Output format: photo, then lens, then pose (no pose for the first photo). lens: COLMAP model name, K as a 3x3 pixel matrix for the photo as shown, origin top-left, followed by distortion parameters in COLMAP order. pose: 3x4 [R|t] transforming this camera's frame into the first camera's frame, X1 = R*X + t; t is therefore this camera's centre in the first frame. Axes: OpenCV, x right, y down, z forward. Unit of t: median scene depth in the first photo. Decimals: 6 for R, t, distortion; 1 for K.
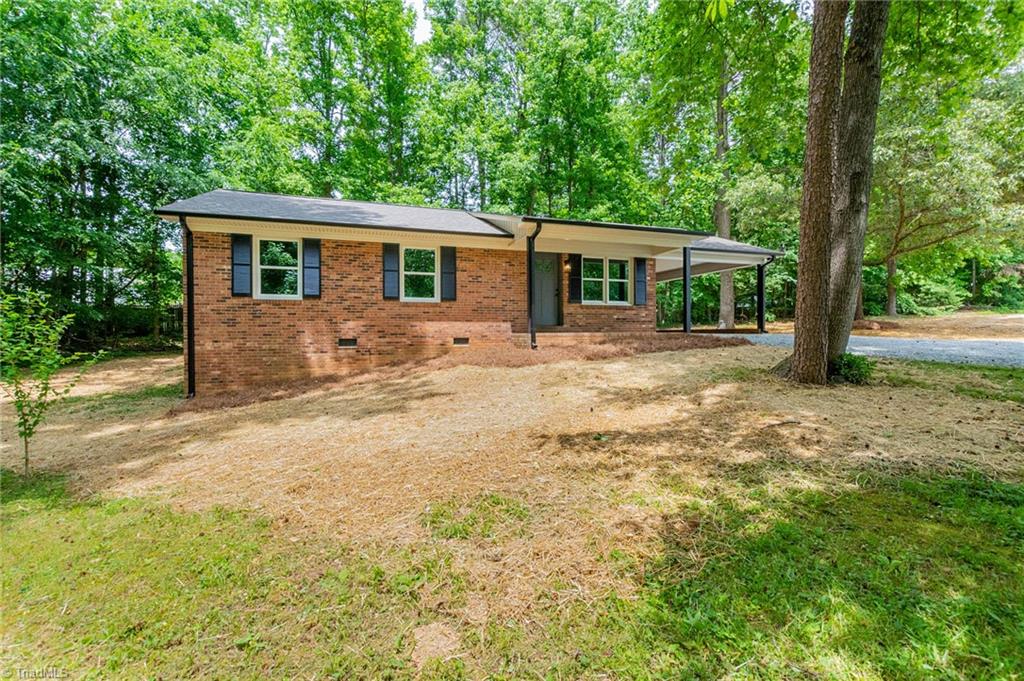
lens RADIAL K [[470.6, 0, 512.0], [0, 470.6, 340.5], [0, 0, 1]] dist [-0.001585, -0.000264]
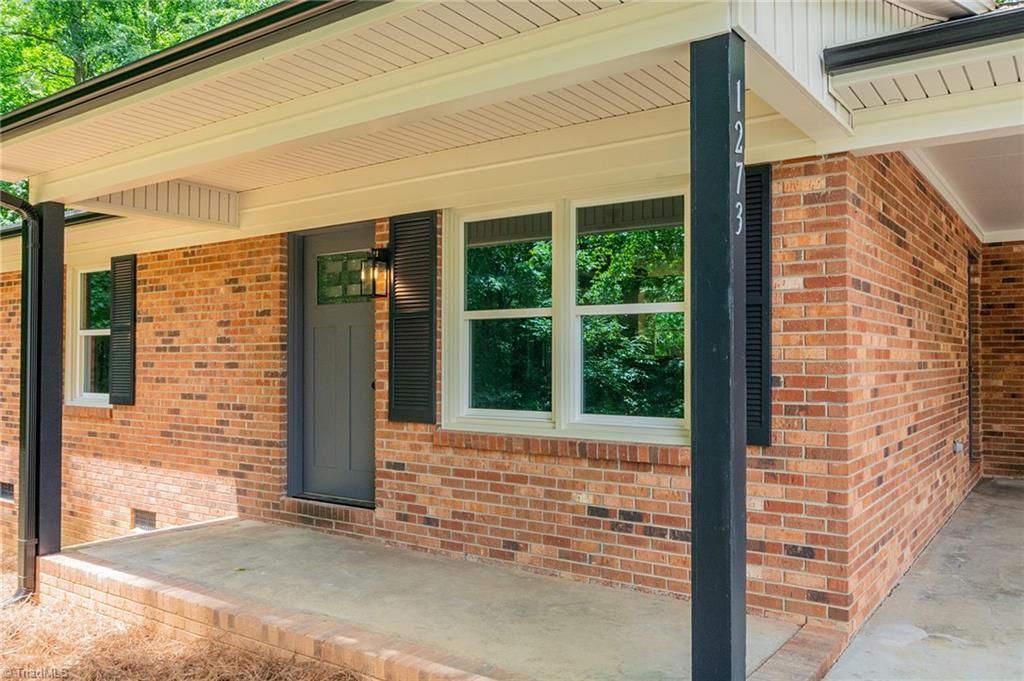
lens RADIAL K [[800.5, 0, 512.0], [0, 800.5, 340.5], [0, 0, 1]] dist [0.000992, 0.000056]
pose [[0.556657, -0.007214, -0.830711, 0.546224], [-0.006828, 0.999889, -0.013259, -0.127343], [0.830715, 0.013053, 0.556546, 0.899685]]
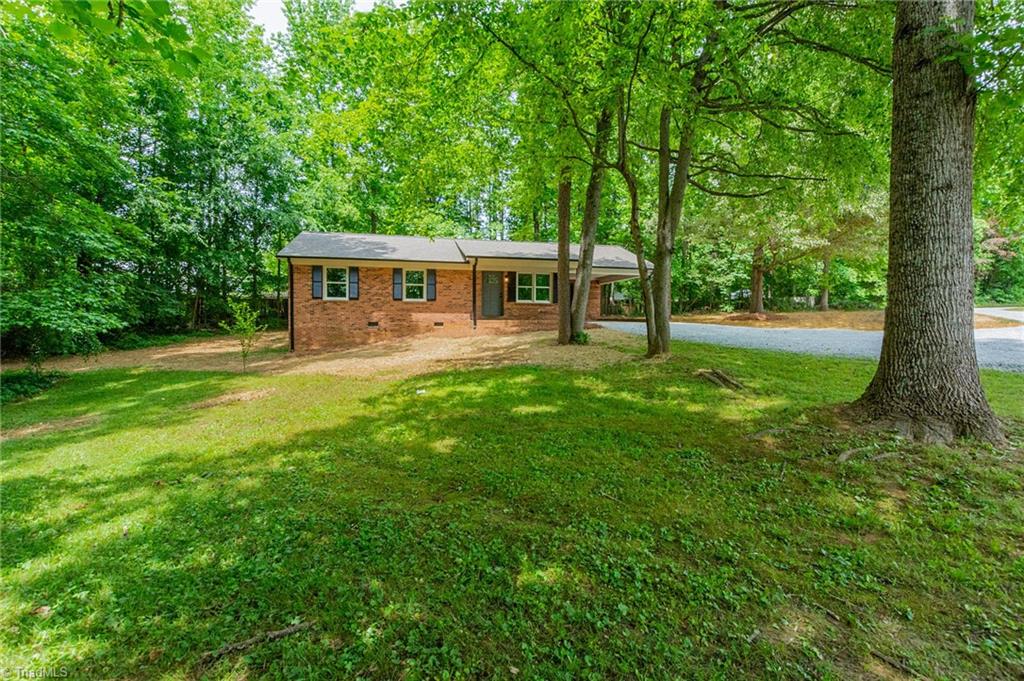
lens RADIAL K [[455.4, 0, 507.7], [0, 455.4, 335.2], [0, 0, 1]] dist [-0.000335, -0.000169]
pose [[0.994738, 0.013822, -0.101518, 0.310570], [-0.011990, 0.999754, 0.018634, 0.006692], [0.101751, -0.017319, 0.994659, -0.619594]]
